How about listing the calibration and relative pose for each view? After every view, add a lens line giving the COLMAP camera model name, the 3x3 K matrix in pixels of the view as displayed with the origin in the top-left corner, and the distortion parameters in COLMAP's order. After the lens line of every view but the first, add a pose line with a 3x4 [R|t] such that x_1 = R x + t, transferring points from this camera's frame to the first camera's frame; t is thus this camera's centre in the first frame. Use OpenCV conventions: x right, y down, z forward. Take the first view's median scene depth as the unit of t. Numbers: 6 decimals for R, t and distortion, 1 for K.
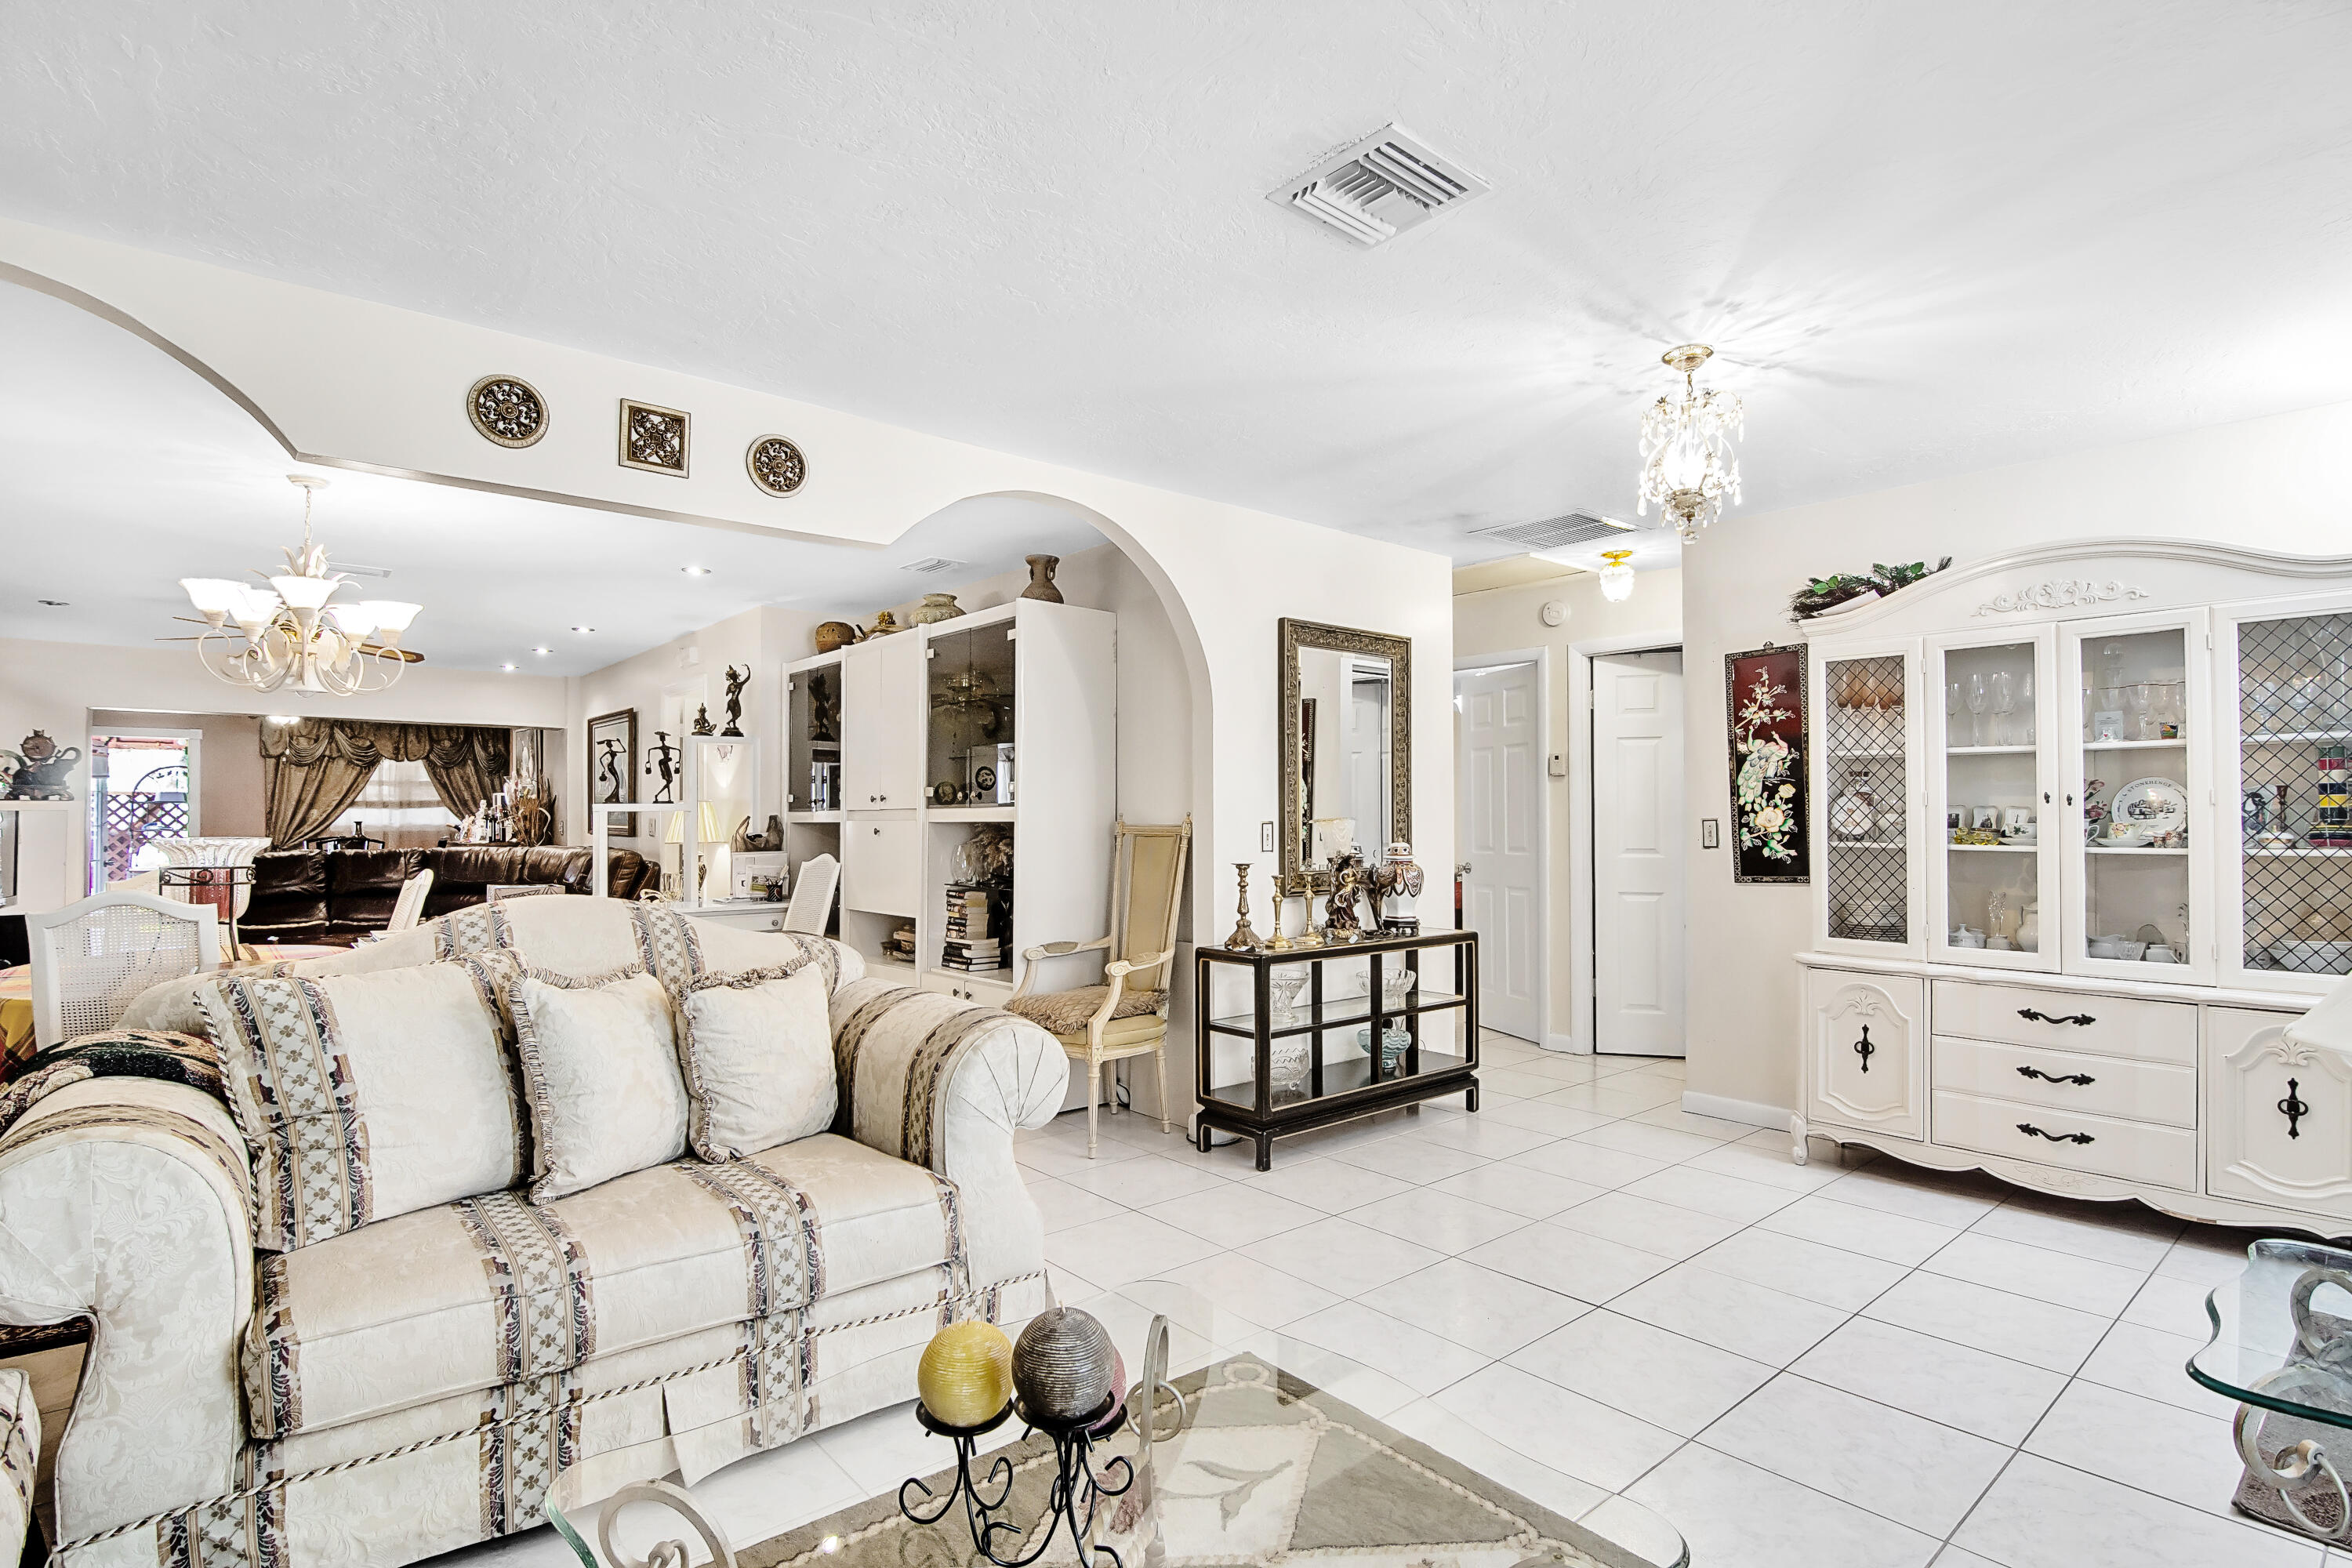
lens RADIAL K [[1160.3, 0, 1176.0], [0, 1160.3, 784.0], [0, 0, 1]] dist [-0.000939, -0.018799]
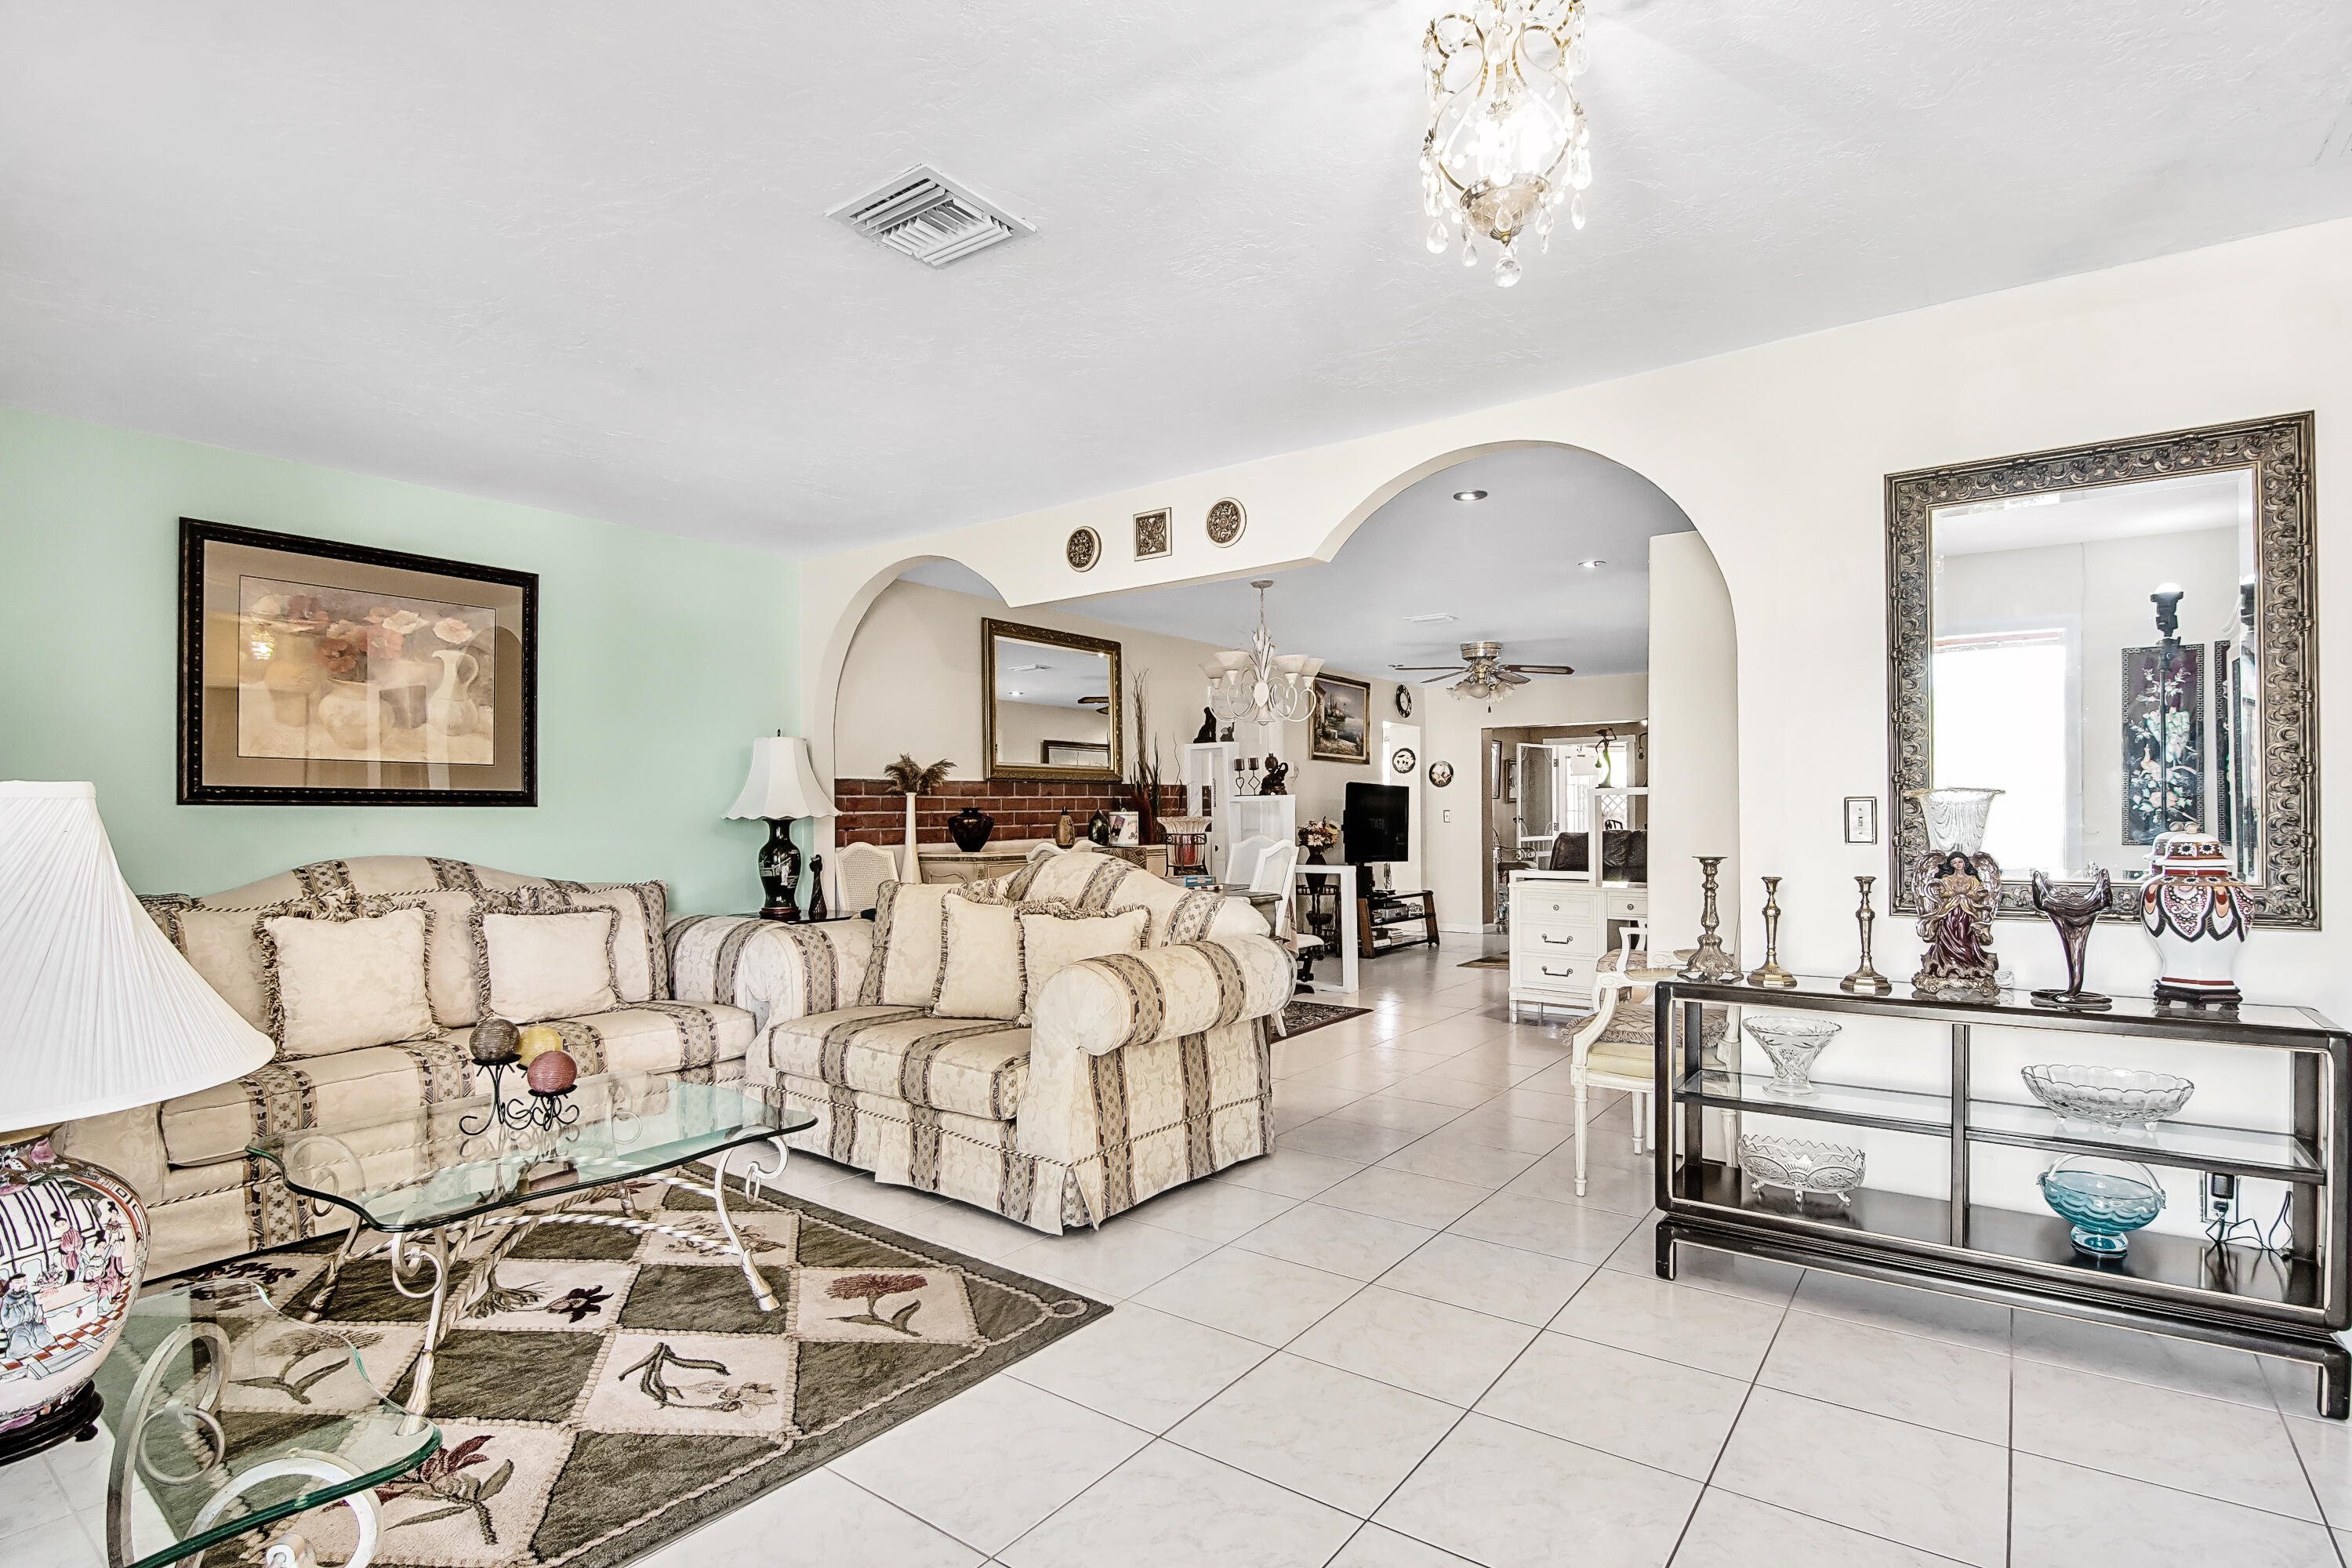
lens RADIAL K [[1153.8, 0, 1185.6], [0, 1153.8, 815.6], [0, 0, 1]] dist [-0.003726, -0.000372]
pose [[0.244108, 0.005805, -0.969731, 0.662930], [0.033203, 0.999346, 0.014340, 0.017722], [0.969180, -0.035698, 0.243755, 0.495133]]
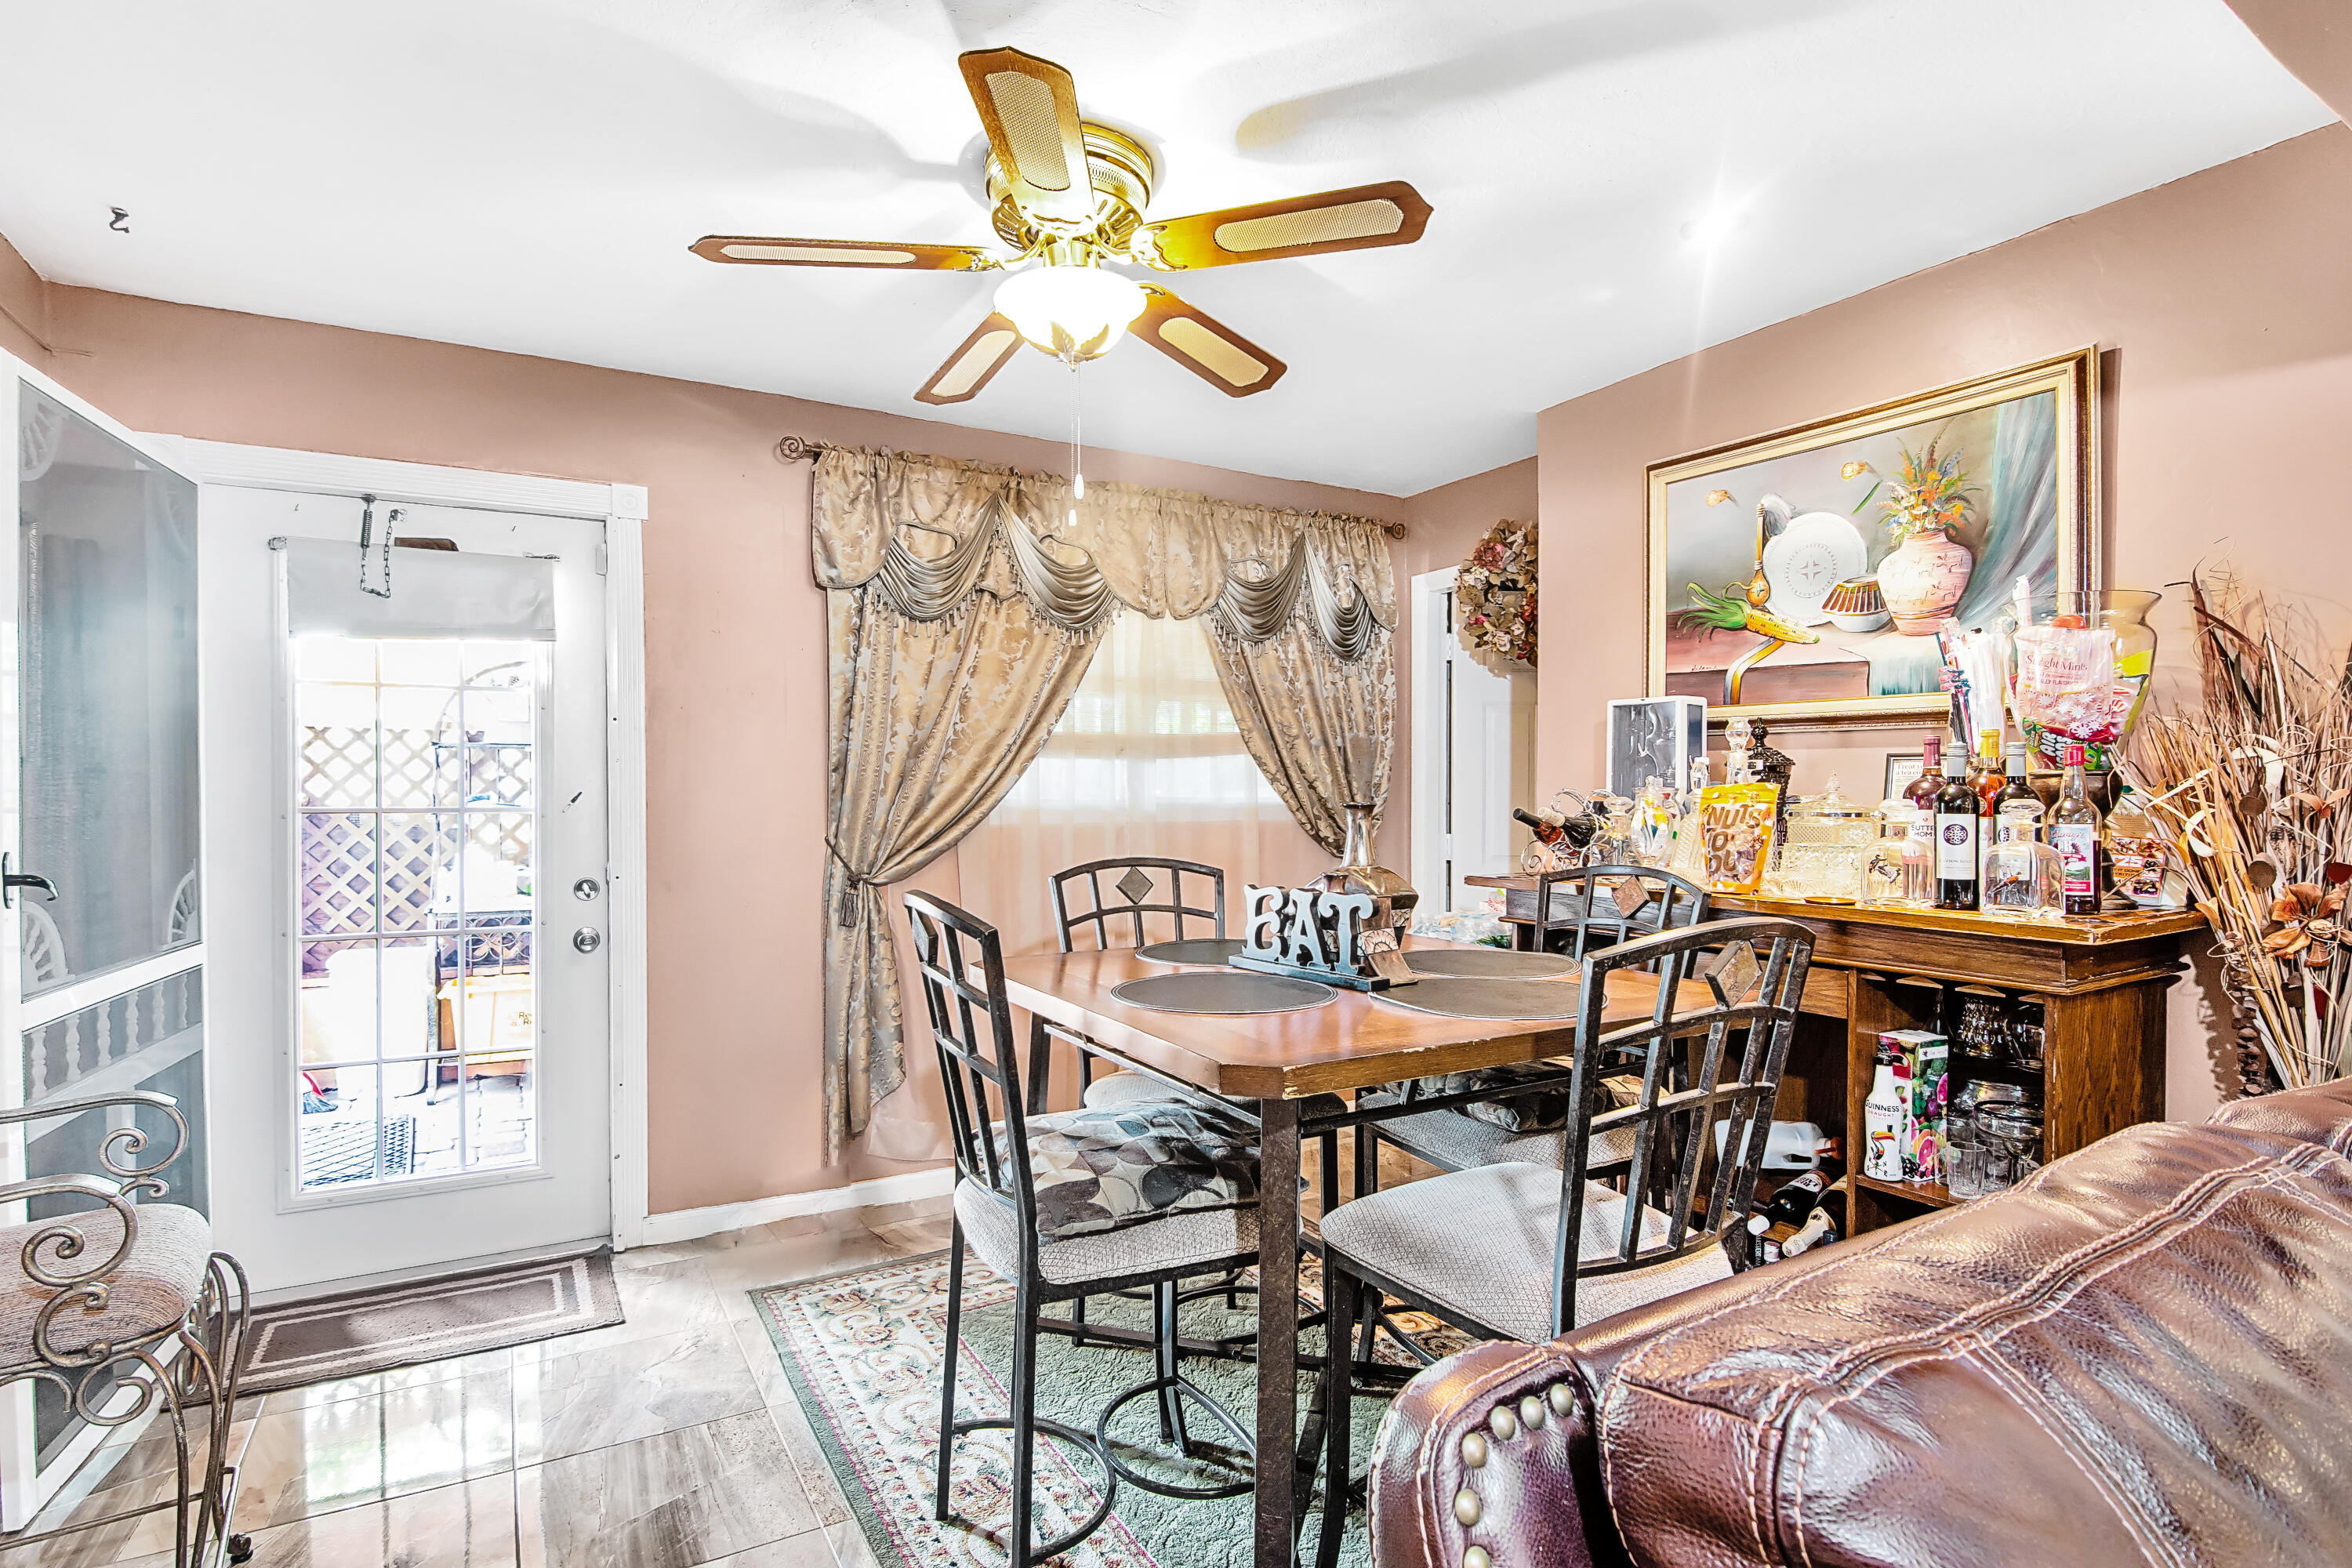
lens RADIAL K [[1160.3, 0, 1176.0], [0, 1160.3, 784.0], [0, 0, 1]] dist [-0.000939, -0.018799]
pose [[0.986881, 0.004859, -0.161377, -1.647728], [0.000064, 0.999535, 0.030487, 0.049196], [0.161451, -0.030098, 0.986422, 1.787826]]
